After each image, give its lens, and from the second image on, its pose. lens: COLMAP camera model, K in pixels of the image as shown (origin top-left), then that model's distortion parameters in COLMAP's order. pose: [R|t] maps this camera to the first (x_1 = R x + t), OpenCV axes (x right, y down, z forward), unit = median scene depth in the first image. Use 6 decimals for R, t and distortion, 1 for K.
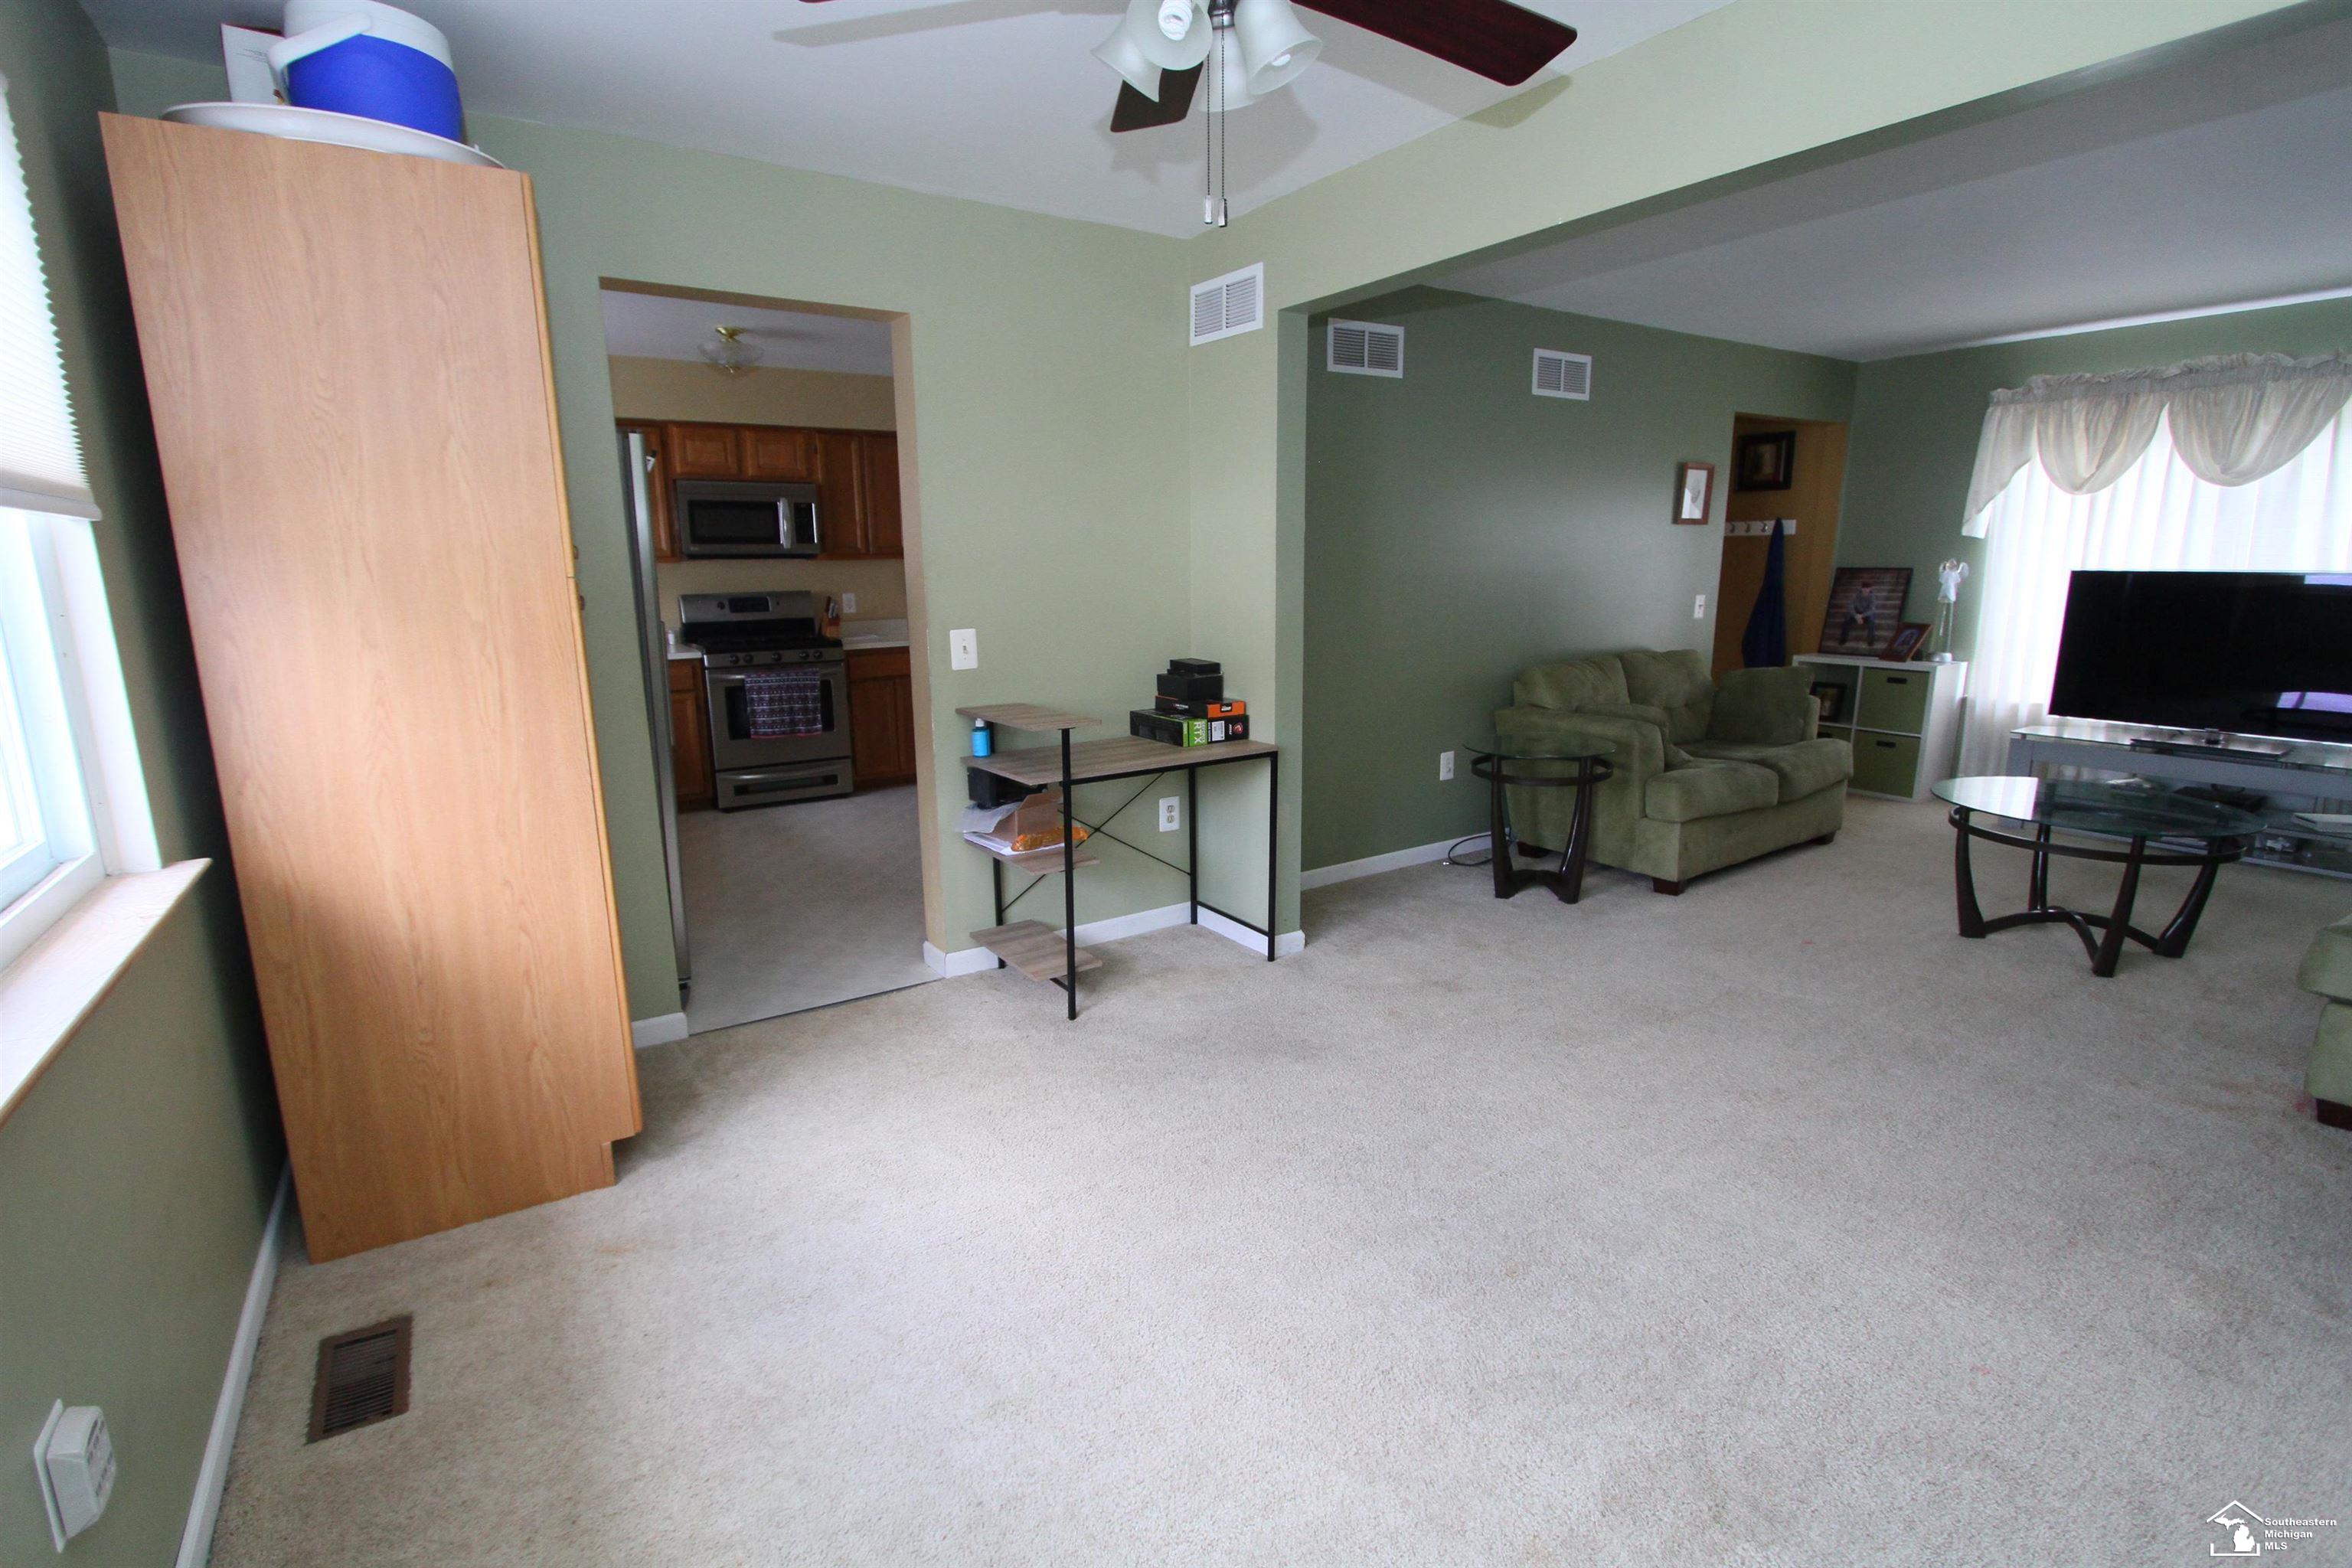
lens RADIAL K [[1092.7, 0, 1168.4], [0, 1092.7, 779.5], [0, 0, 1]] dist [-0.007874, 0.000668]
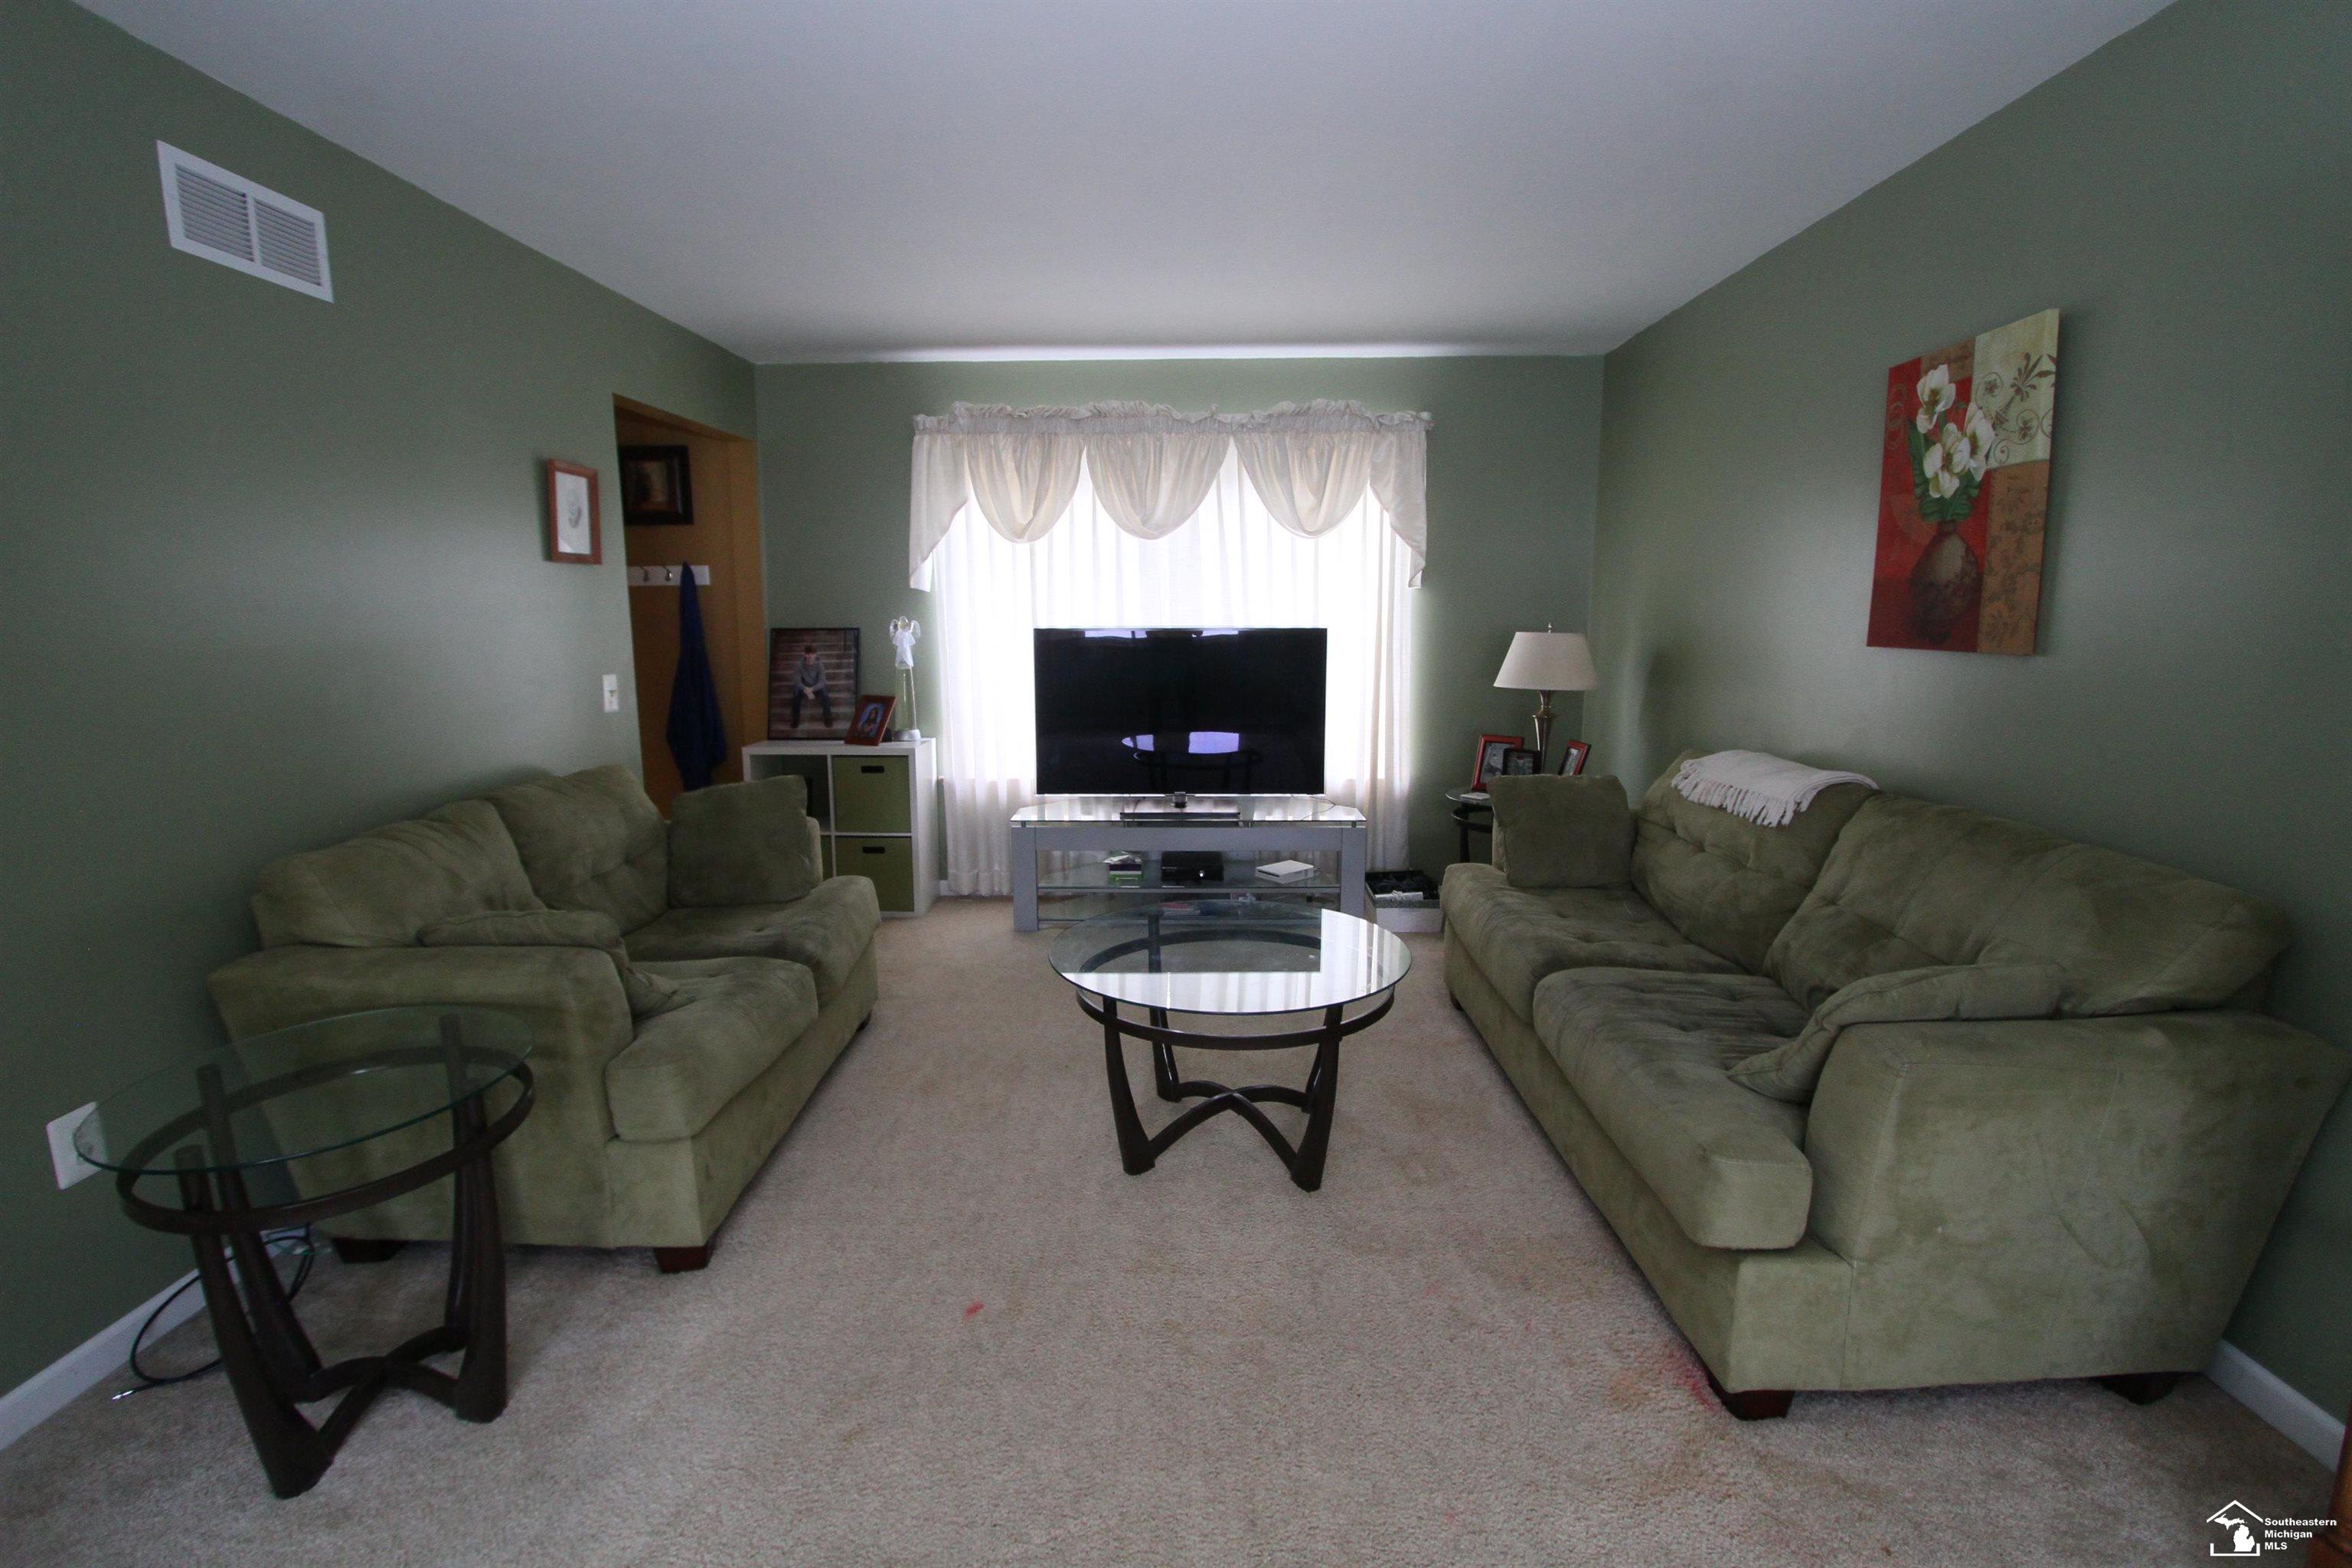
lens RADIAL K [[1092.7, 0, 1168.4], [0, 1092.7, 779.5], [0, 0, 1]] dist [-0.007874, 0.000668]
pose [[0.573384, -0.123971, 0.809853, 0.166854], [0.166429, 0.985500, 0.033026, -0.082784], [-0.802205, 0.115846, 0.585702, 0.407379]]
